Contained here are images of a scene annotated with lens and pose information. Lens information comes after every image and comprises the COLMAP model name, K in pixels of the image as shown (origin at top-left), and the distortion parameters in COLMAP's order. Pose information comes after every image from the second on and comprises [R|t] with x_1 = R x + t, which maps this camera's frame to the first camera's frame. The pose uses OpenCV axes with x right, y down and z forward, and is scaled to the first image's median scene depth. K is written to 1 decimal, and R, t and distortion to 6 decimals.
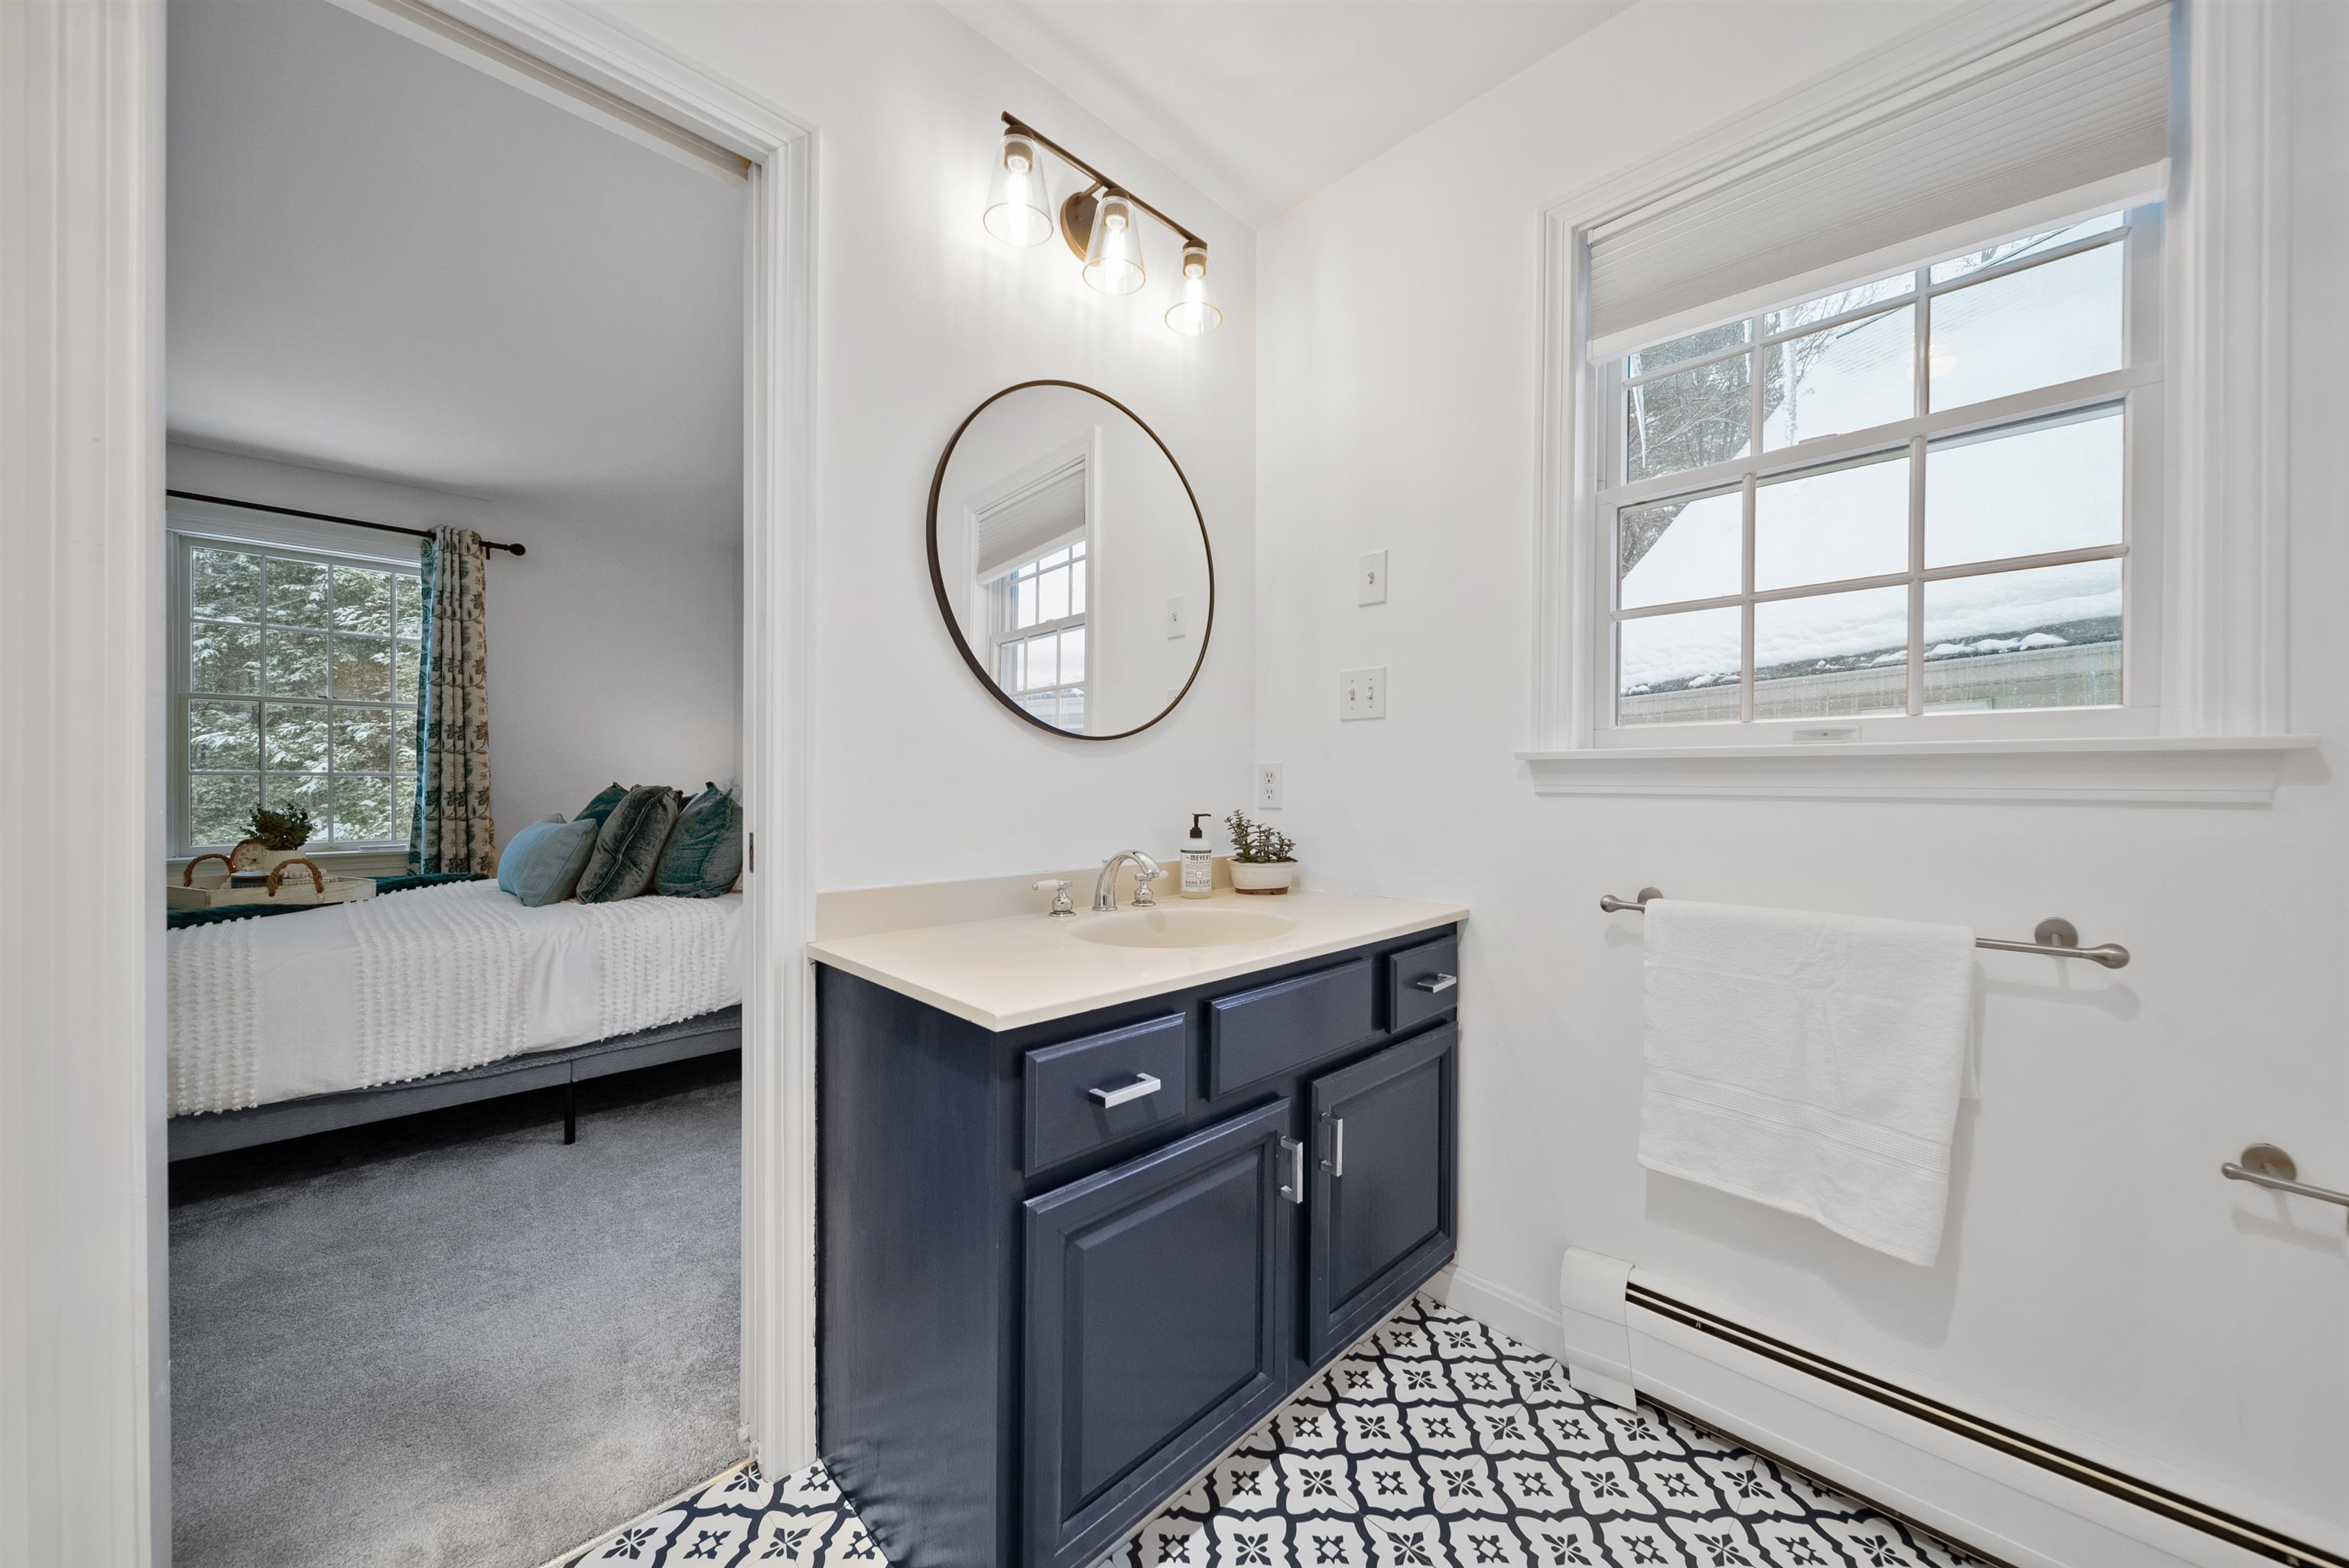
lens RADIAL K [[830.6, 0, 1172.2], [0, 830.6, 789.0], [0, 0, 1]] dist [0.001106, -0.002036]
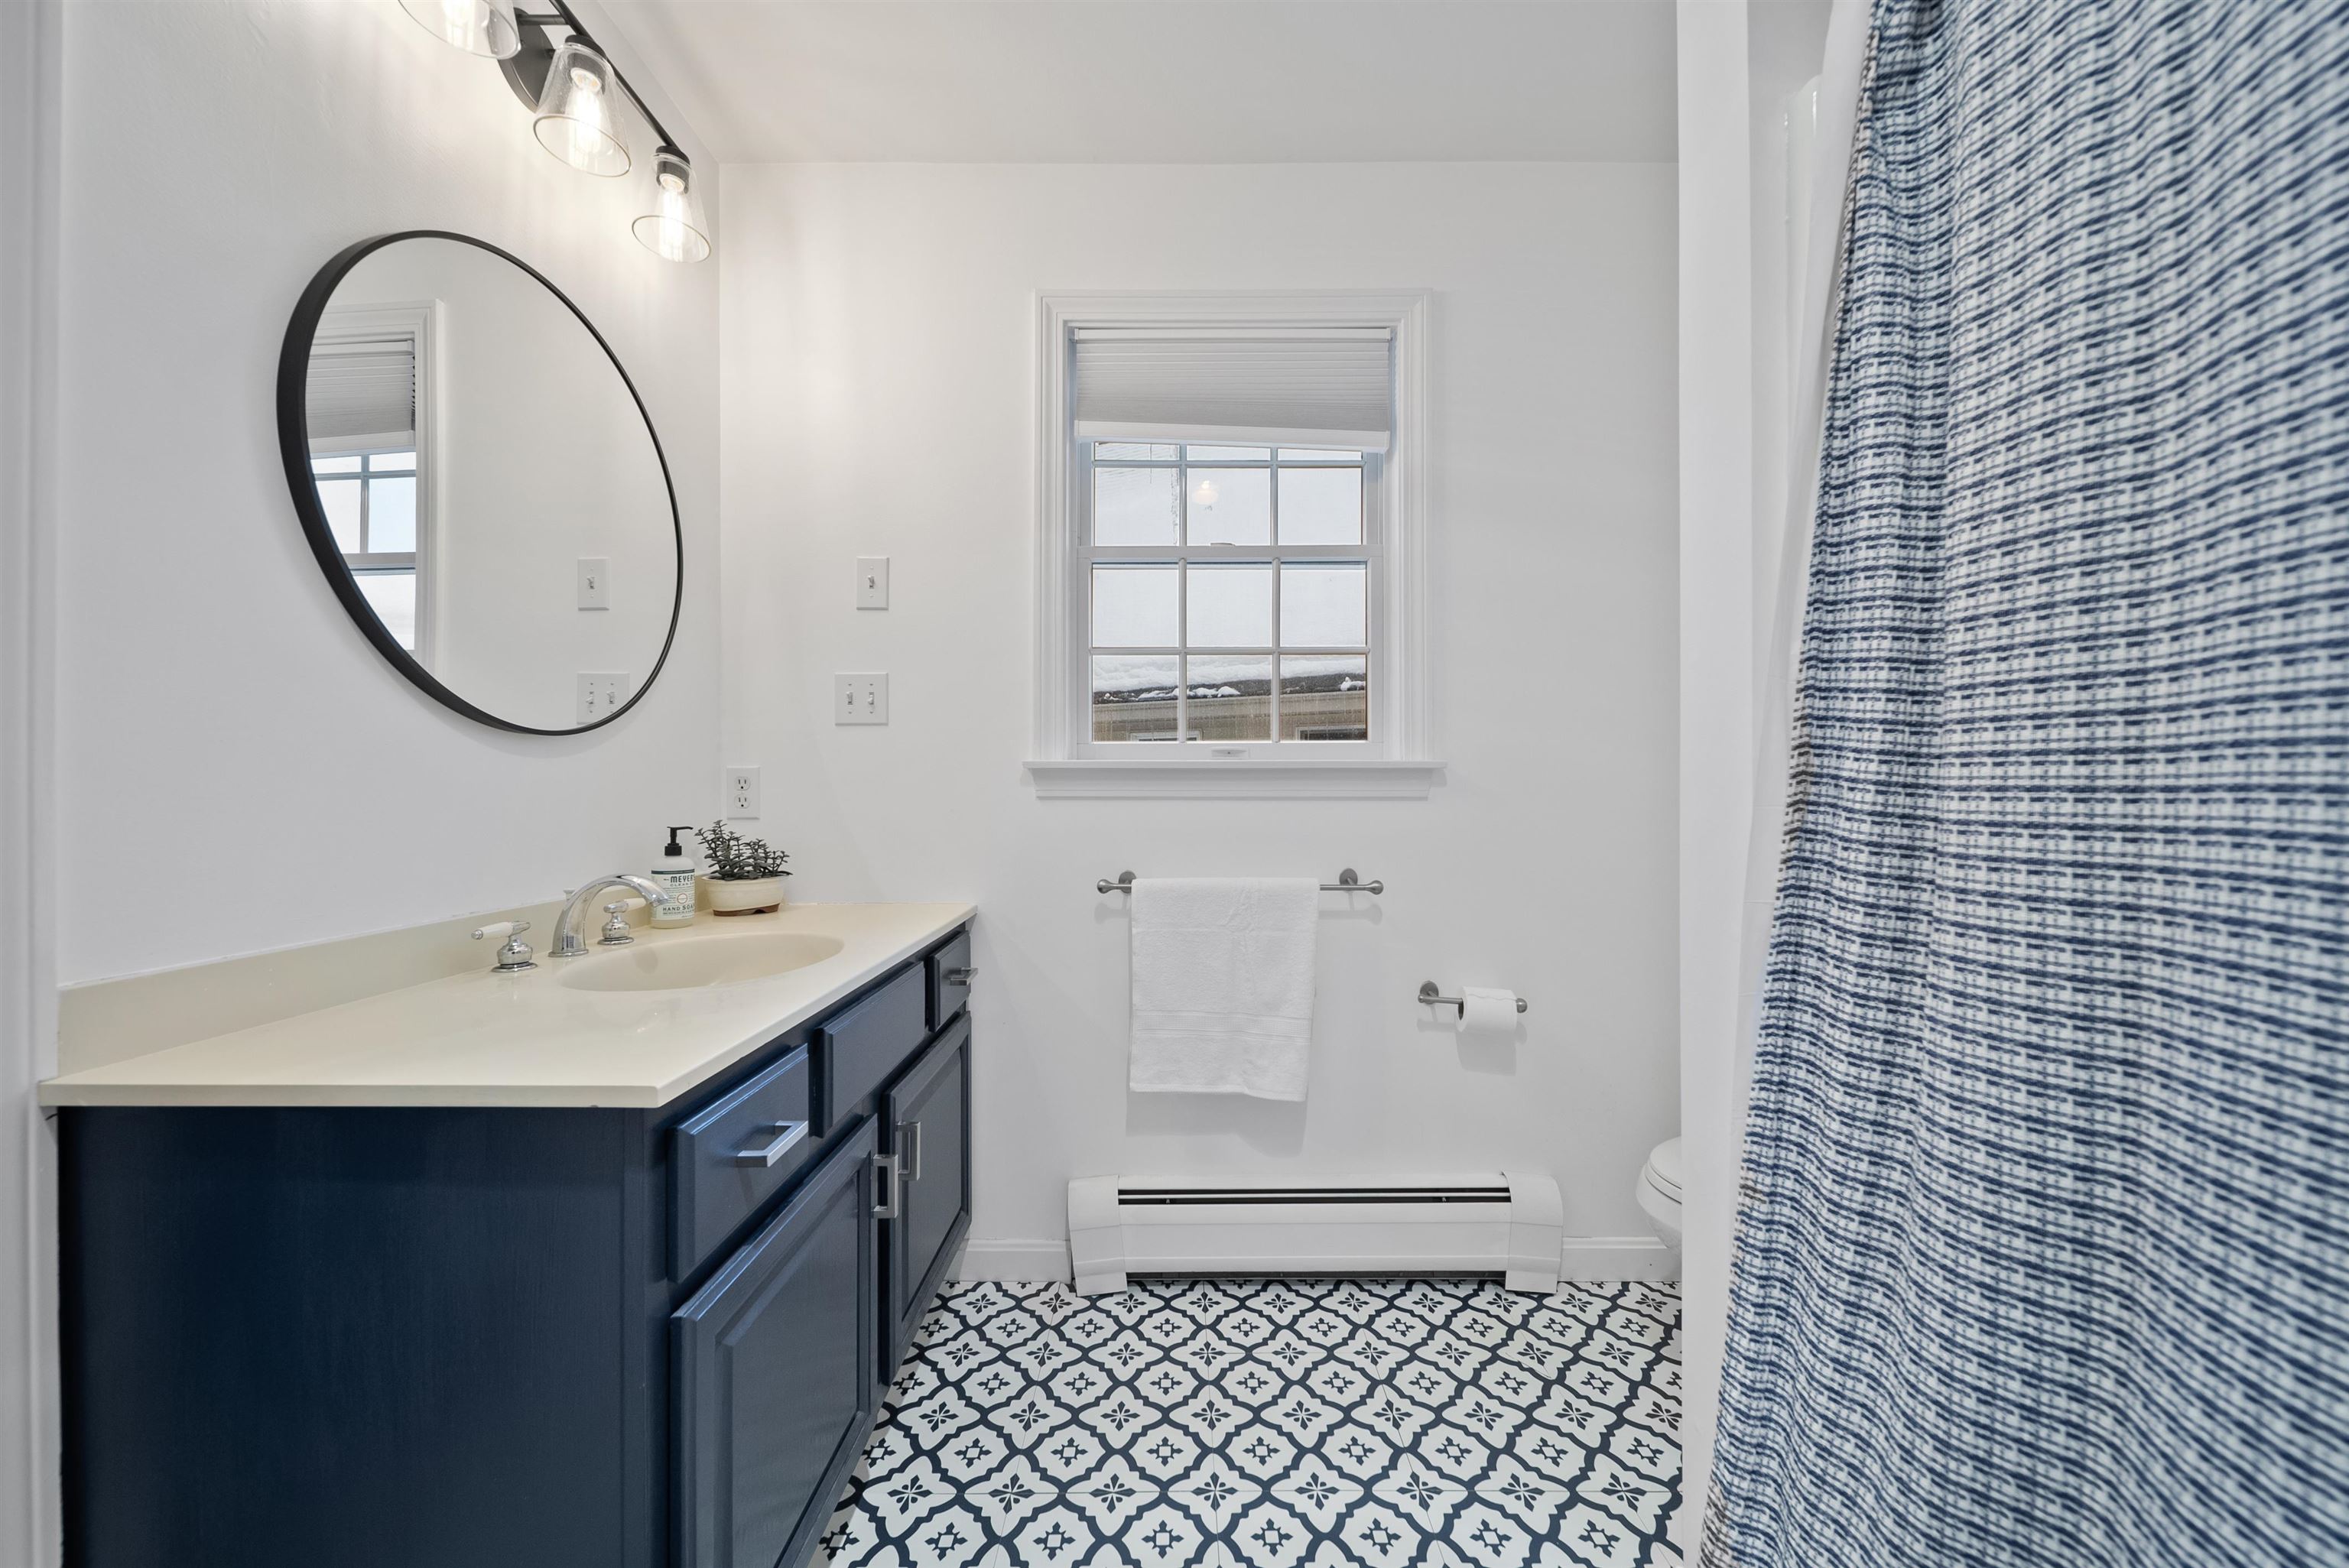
lens RADIAL K [[829.9, 0, 1175.1], [0, 829.9, 789.1], [0, 0, 1]] dist [0.000145, -0.000170]
pose [[0.703173, -0.005450, 0.710998, -0.253573], [0.010538, 0.999941, -0.002757, -0.000940], [-0.710940, 0.009432, 0.703189, 0.057772]]
